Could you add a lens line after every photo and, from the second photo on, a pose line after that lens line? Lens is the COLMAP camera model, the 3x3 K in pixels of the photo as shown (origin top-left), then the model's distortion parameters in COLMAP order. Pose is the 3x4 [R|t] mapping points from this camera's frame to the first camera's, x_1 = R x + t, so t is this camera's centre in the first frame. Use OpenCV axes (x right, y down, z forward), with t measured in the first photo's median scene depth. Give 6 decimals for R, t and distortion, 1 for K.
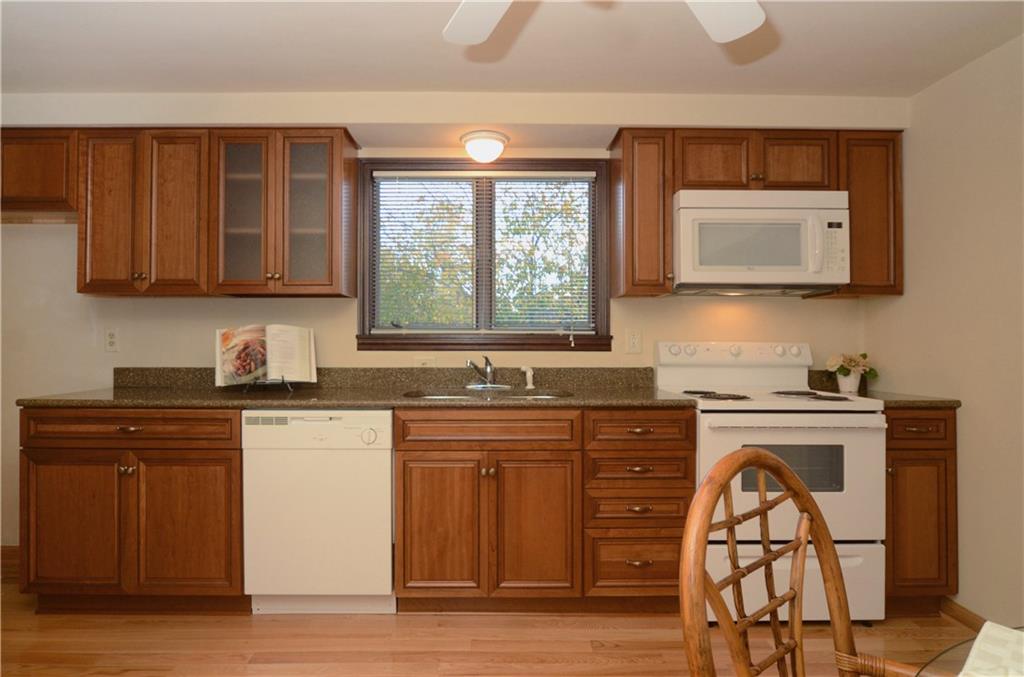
lens RADIAL K [[592.6, 0, 510.3], [0, 592.6, 332.4], [0, 0, 1]] dist [-0.019408, 0.000189]
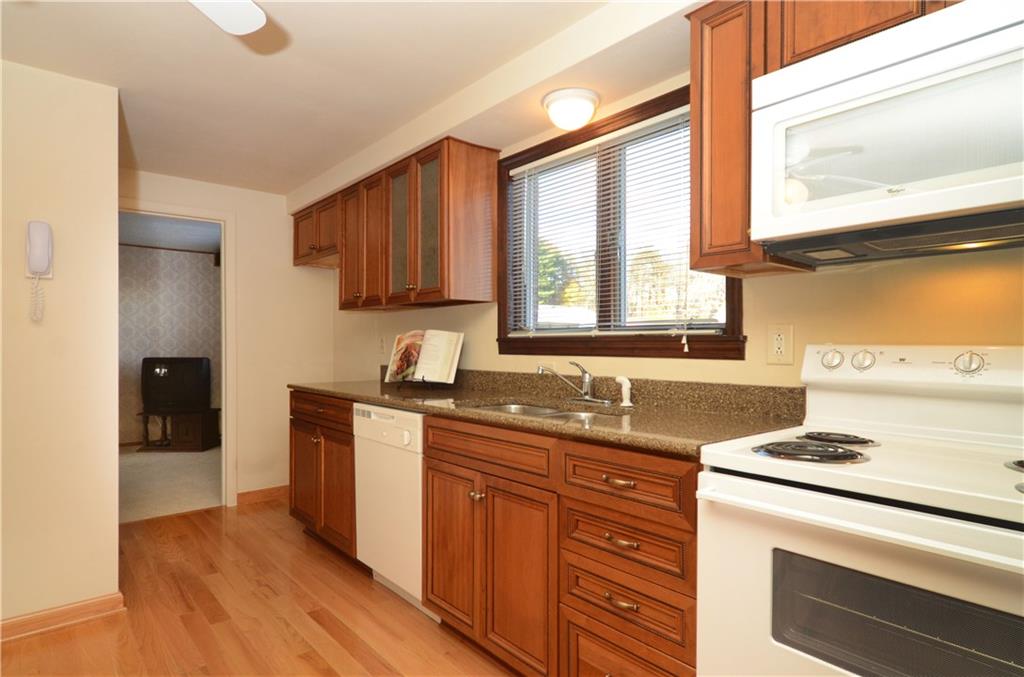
lens RADIAL K [[555.7, 0, 513.0], [0, 555.7, 347.6], [0, 0, 1]] dist [-0.001204, 0.000078]
pose [[0.647660, 0.003080, -0.761923, 0.536273], [0.009621, 0.999879, 0.012220, 0.009604], [0.761868, -0.015245, 0.647552, 0.462292]]
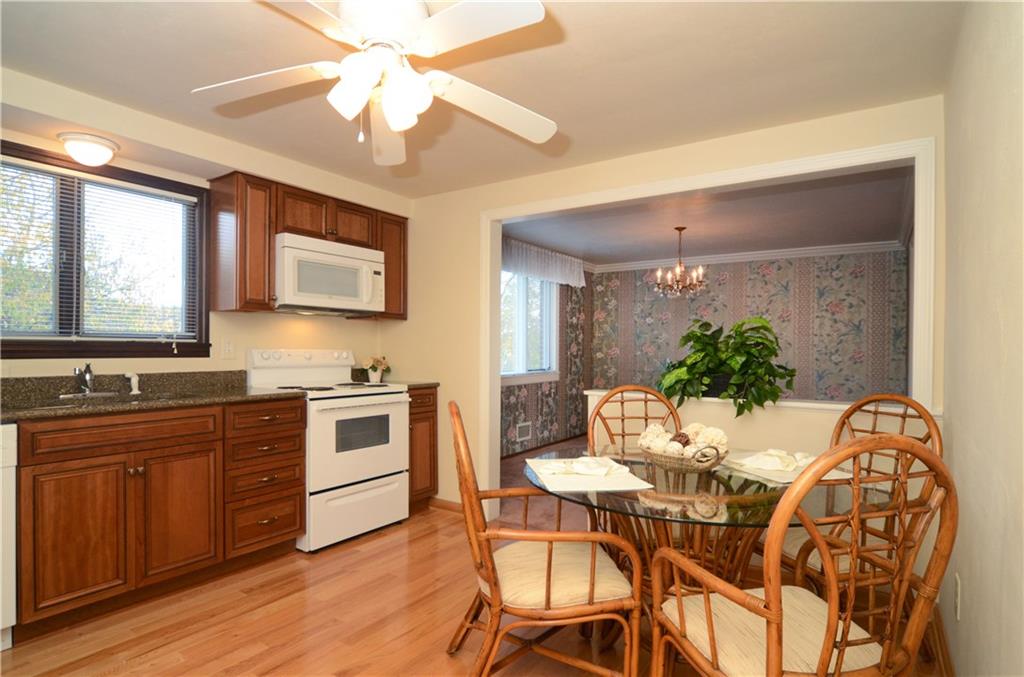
lens RADIAL K [[555.7, 0, 513.0], [0, 555.7, 347.6], [0, 0, 1]] dist [-0.001204, 0.000078]
pose [[0.562706, 0.002469, 0.826653, -0.441637], [-0.012917, 0.999900, 0.005807, -0.000812], [-0.826556, -0.013946, 0.562682, -0.108238]]
